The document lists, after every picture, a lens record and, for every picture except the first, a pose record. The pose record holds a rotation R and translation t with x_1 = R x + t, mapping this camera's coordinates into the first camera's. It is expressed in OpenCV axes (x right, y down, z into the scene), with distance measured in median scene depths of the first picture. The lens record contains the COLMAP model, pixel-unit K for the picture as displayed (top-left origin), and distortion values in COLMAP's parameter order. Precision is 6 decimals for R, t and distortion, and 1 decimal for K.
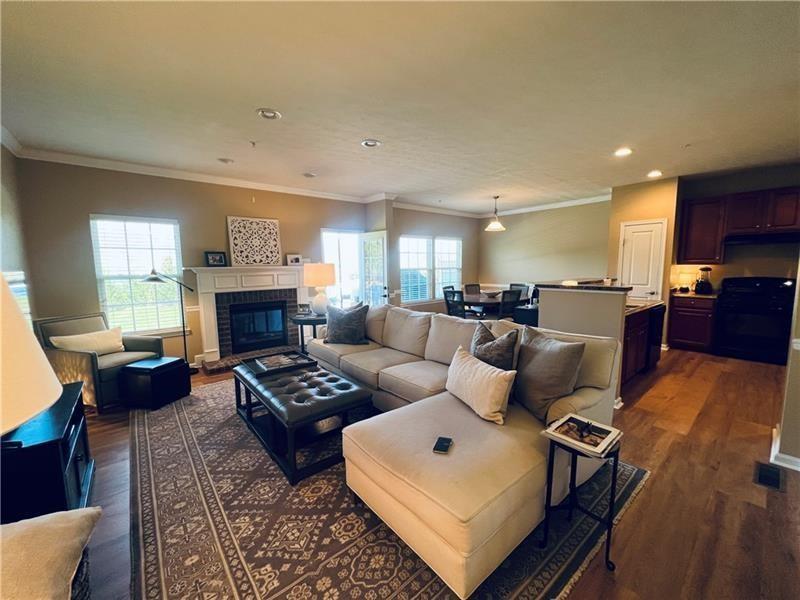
lens RADIAL K [[321.4, 0, 397.9], [0, 321.4, 299.0], [0, 0, 1]] dist [-0.002290, 0.000231]
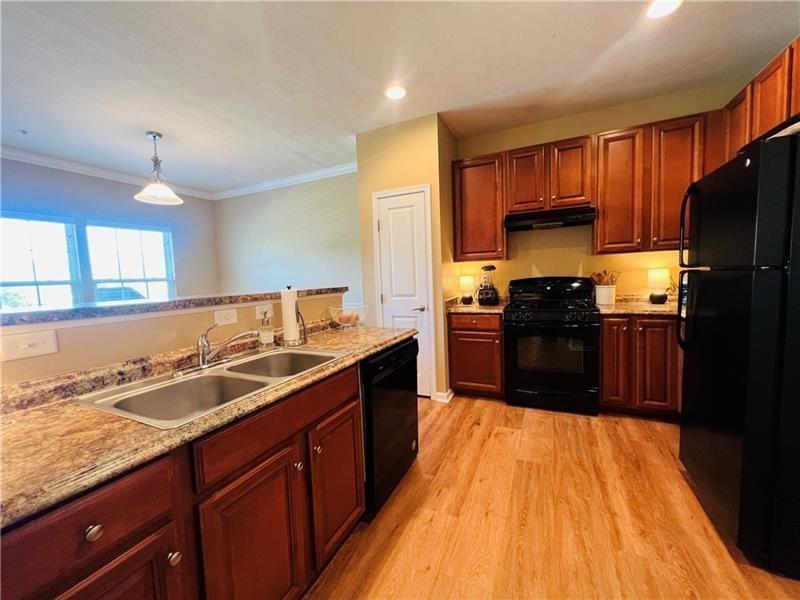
lens RADIAL K [[321.4, 0, 397.1], [0, 321.4, 298.9], [0, 0, 1]] dist [-0.002290, 0.000231]
pose [[0.909008, -0.053745, 0.413300, 0.553353], [0.072719, 0.996892, -0.030304, -0.024653], [-0.410387, 0.057601, 0.910091, 0.518471]]
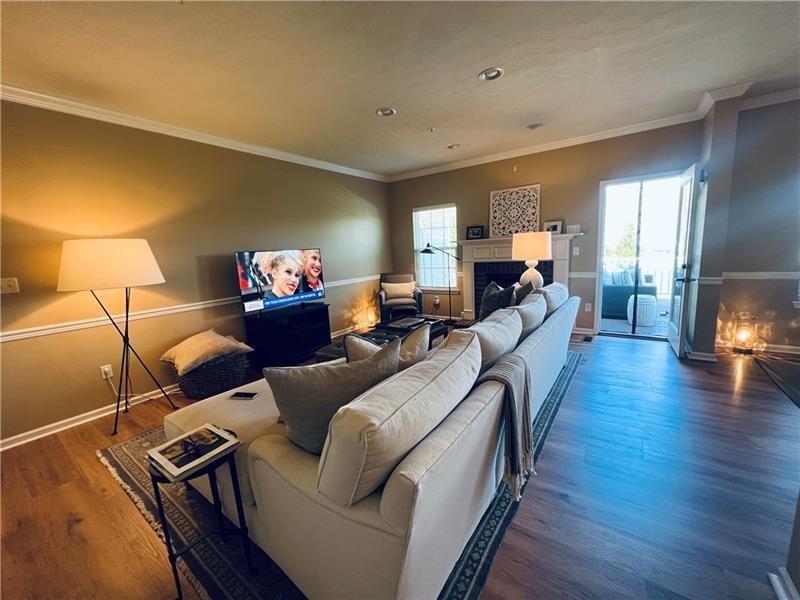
lens RADIAL K [[321.4, 0, 399.1], [0, 321.4, 298.5], [0, 0, 1]] dist [-0.002290, 0.000231]
pose [[0.253817, 0.150632, -0.955451, 0.469430], [-0.053172, 0.988479, 0.141713, -0.037774], [0.965790, 0.014834, 0.258902, 0.418318]]
